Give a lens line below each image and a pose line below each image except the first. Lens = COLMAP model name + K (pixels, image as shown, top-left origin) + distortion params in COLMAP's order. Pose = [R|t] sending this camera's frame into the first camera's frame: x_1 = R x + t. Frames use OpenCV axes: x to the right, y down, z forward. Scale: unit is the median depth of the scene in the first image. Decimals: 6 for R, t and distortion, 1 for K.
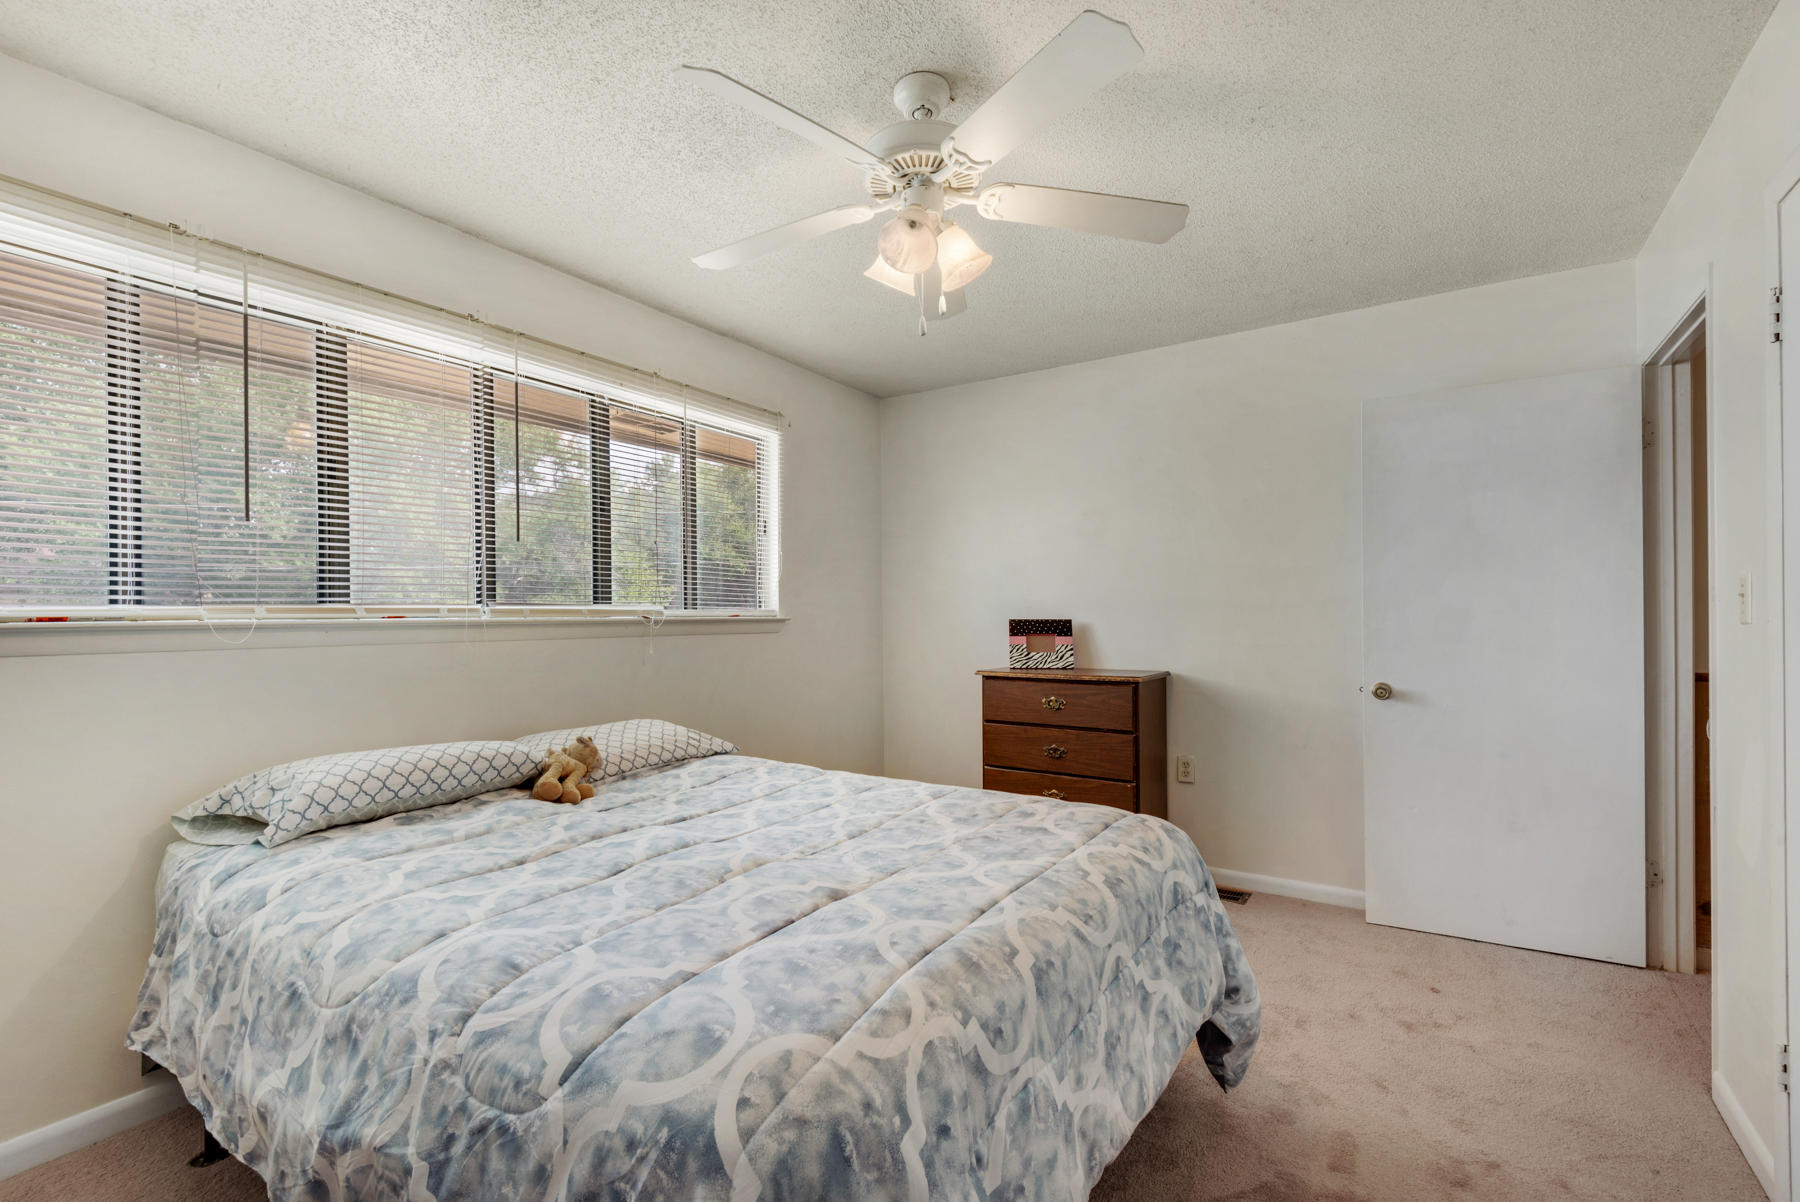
lens RADIAL K [[813.8, 0, 904.9], [0, 813.8, 610.3], [0, 0, 1]] dist [0.004733, -0.005701]
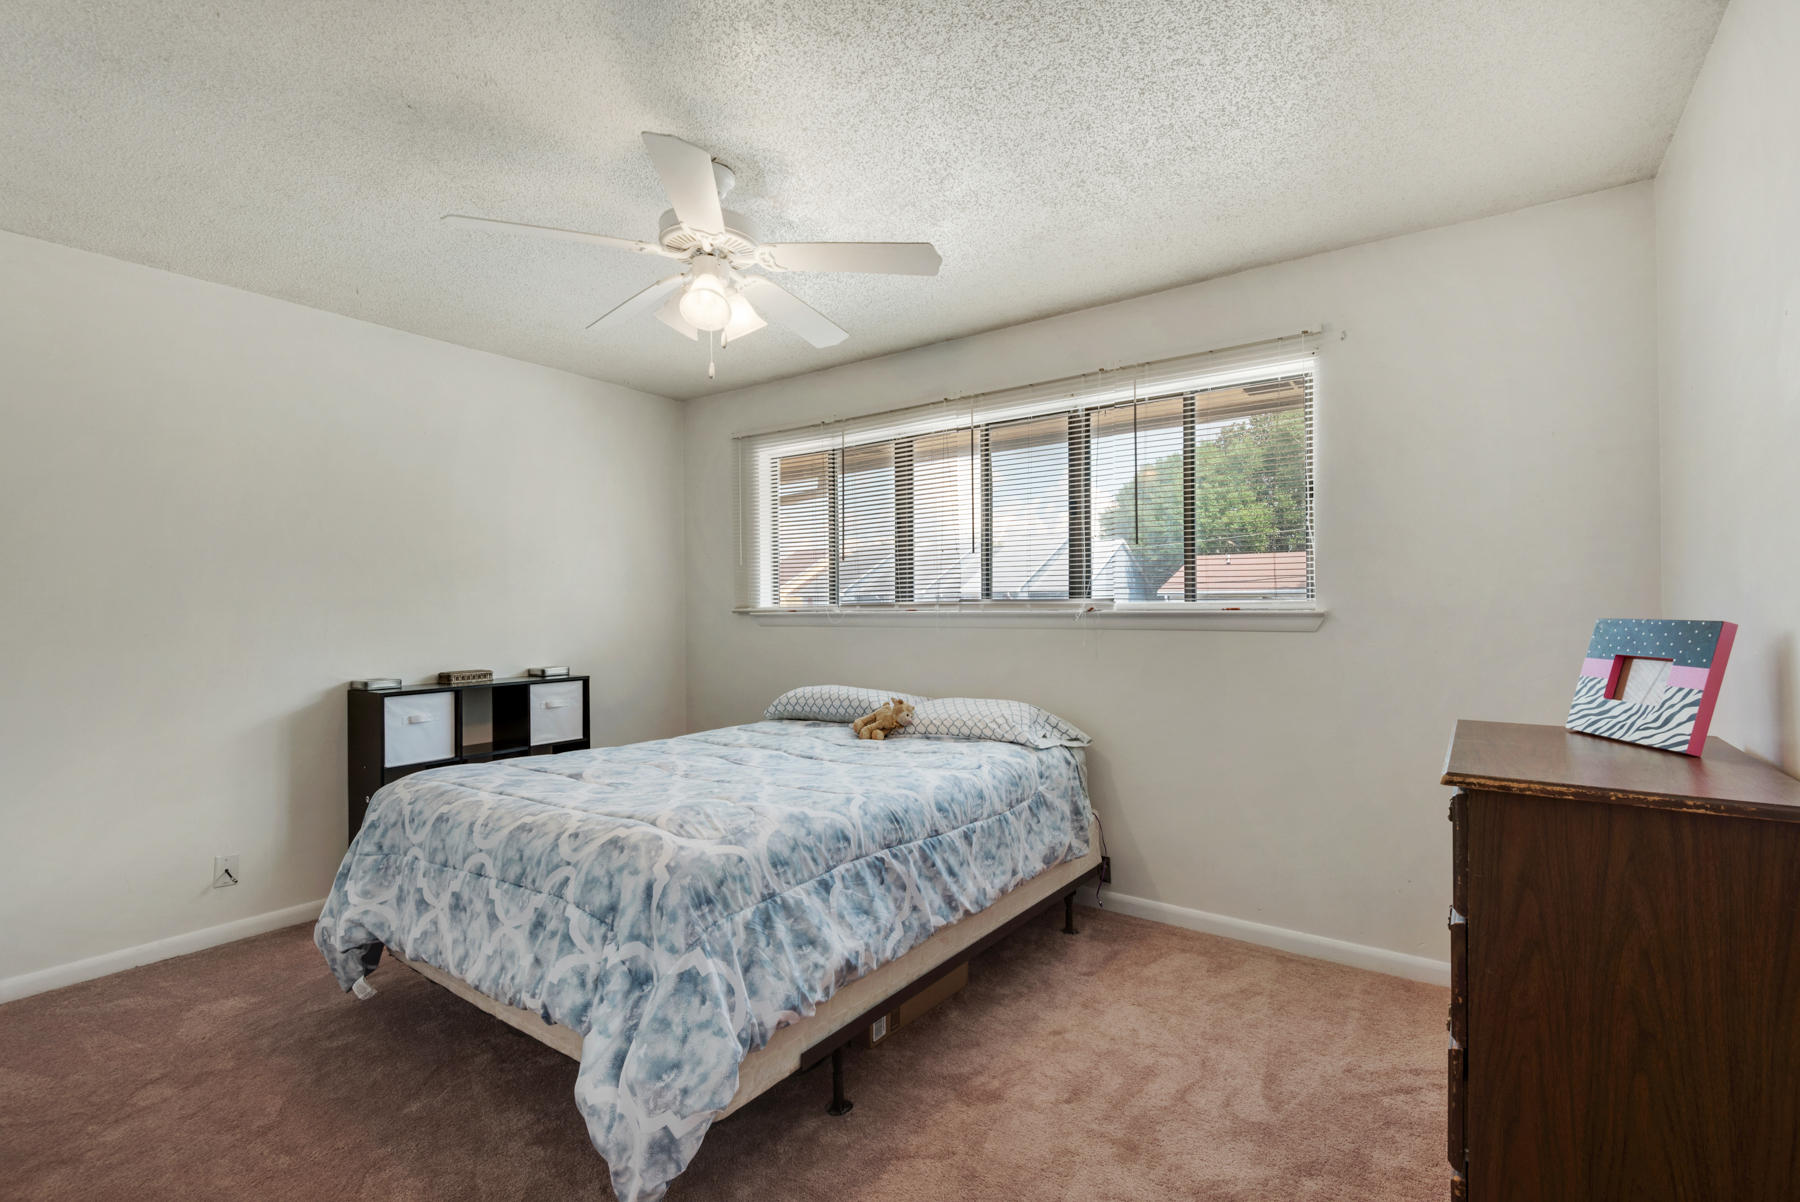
lens RADIAL K [[813.8, 0, 904.6], [0, 813.8, 607.1], [0, 0, 1]] dist [0.004733, -0.005701]
pose [[-0.035347, 0.001098, -0.999375, 0.936141], [0.010141, 0.999948, 0.000740, 0.001348], [0.999324, -0.010108, -0.035356, 1.029656]]
